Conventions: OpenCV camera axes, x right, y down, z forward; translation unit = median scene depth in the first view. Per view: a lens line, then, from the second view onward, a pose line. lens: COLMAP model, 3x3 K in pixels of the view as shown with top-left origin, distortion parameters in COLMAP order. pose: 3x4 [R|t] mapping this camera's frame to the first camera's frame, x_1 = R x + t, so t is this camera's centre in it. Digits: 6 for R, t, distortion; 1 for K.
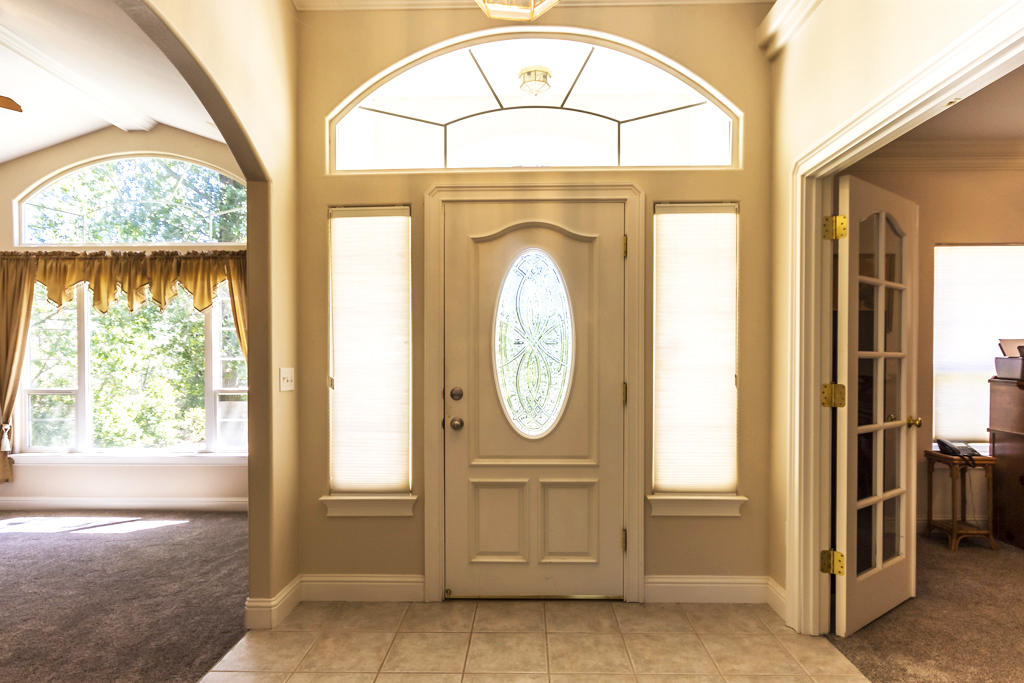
lens RADIAL K [[581.7, 0, 513.8], [0, 581.7, 360.5], [0, 0, 1]] dist [0.003033, -0.000603]
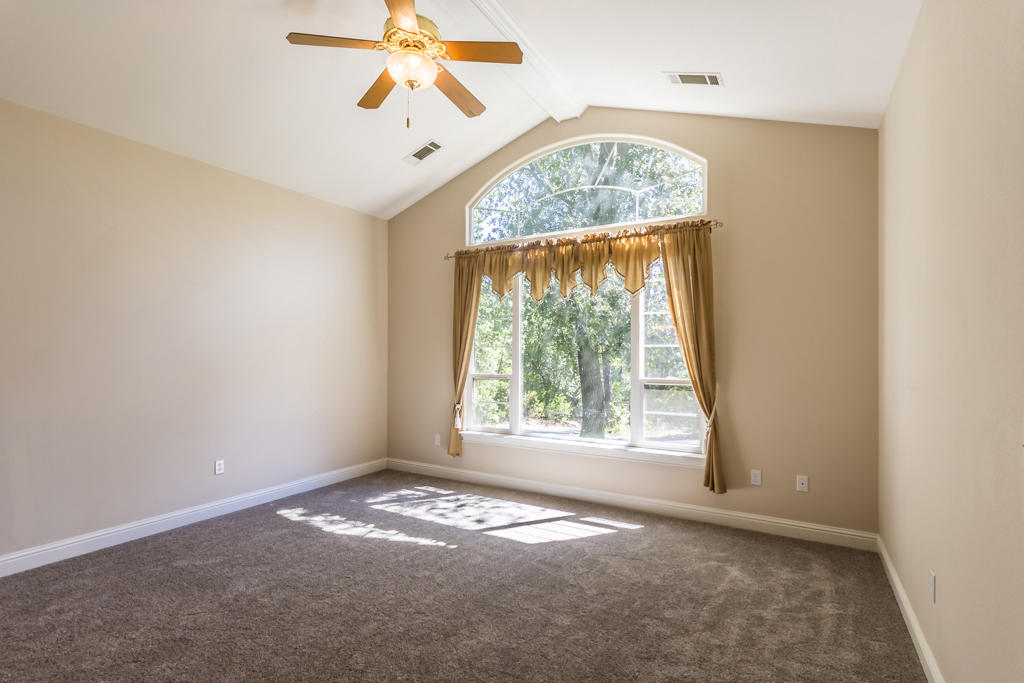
lens RADIAL K [[478.0, 0, 512.0], [0, 478.0, 344.6], [0, 0, 1]] dist [0.006239, -0.000496]
pose [[0.872556, -0.005194, -0.488486, -0.335301], [-0.007032, 0.999706, -0.023190, 0.014561], [0.488463, 0.023669, 0.872264, 0.245540]]
